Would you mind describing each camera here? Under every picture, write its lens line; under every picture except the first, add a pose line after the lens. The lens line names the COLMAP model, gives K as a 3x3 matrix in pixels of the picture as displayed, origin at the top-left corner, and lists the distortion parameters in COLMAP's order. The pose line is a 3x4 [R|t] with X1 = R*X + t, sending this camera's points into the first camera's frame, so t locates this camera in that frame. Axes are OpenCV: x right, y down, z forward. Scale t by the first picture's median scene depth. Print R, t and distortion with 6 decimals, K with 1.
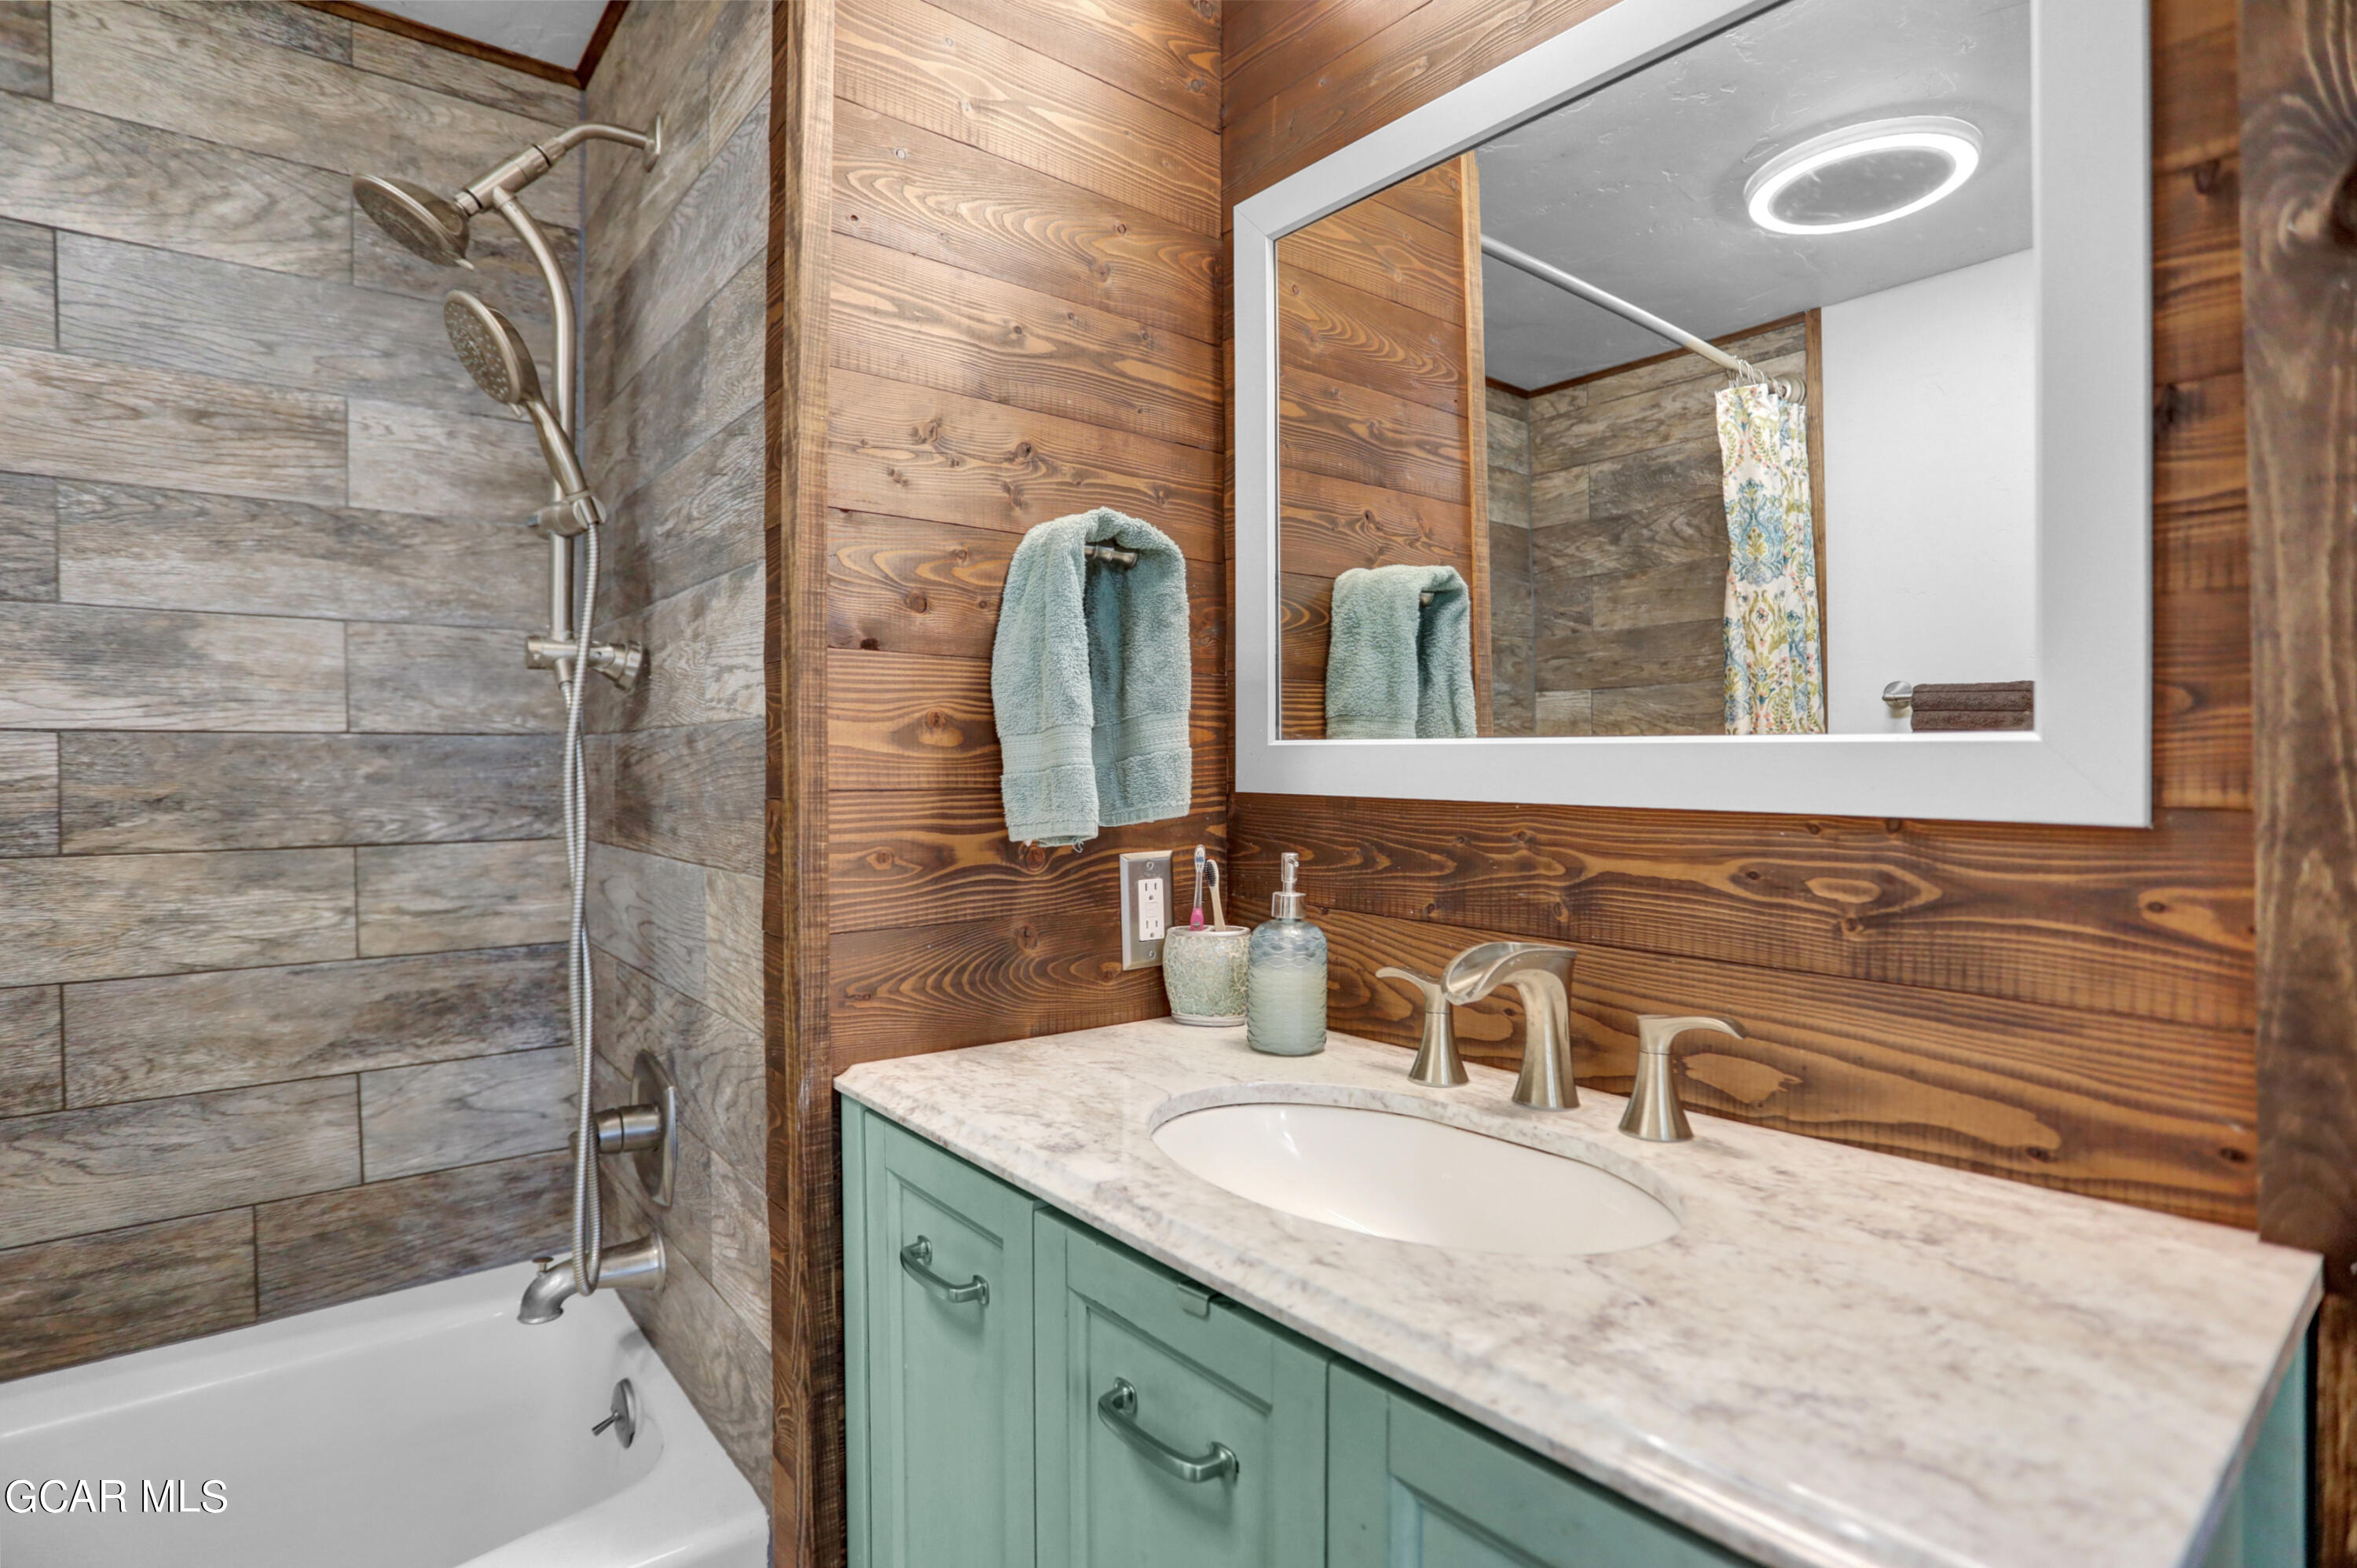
lens RADIAL K [[1184.9, 0, 1178.5], [0, 1184.9, 784.0], [0, 0, 1]] dist [-0.061168, 0.000699]
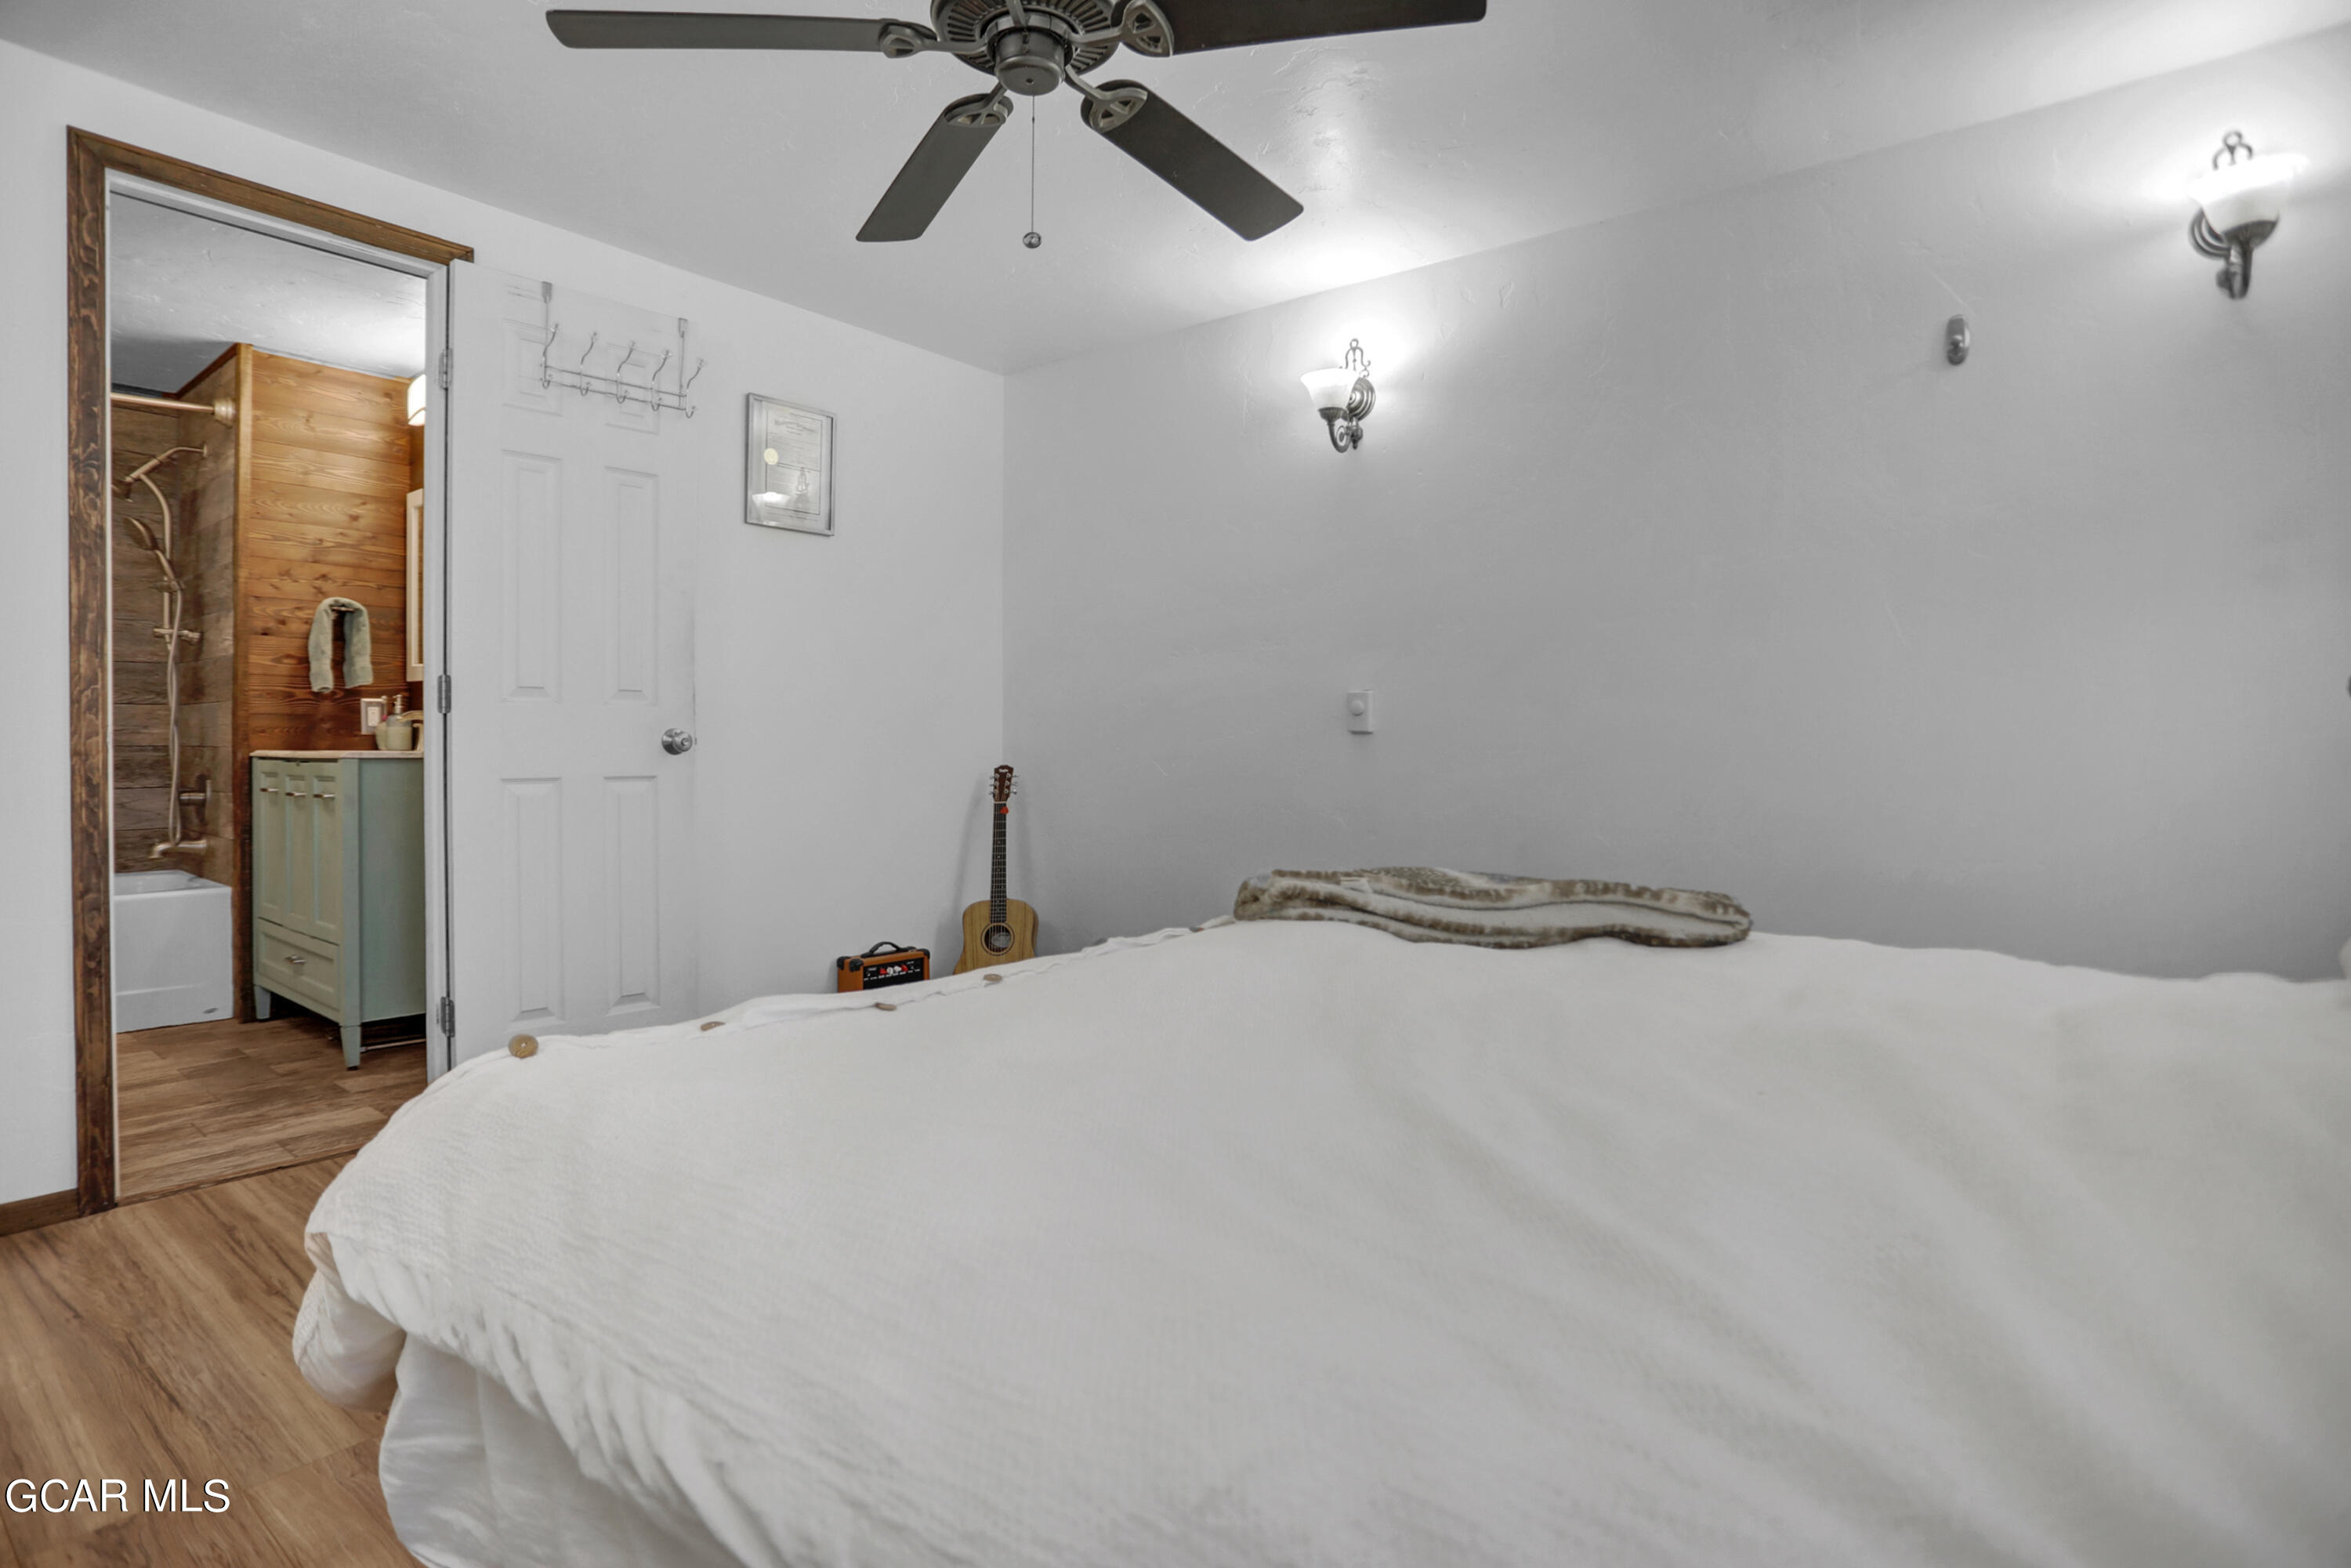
lens RADIAL K [[1154.8, 0, 1175.8], [0, 1154.8, 759.9], [0, 0, 1]] dist [-0.046786, 0.000364]
pose [[0.970270, -0.000995, 0.242022, 1.346857], [0.000172, 0.999994, 0.003420, 0.212741], [-0.242024, -0.003277, 0.970265, -2.494669]]
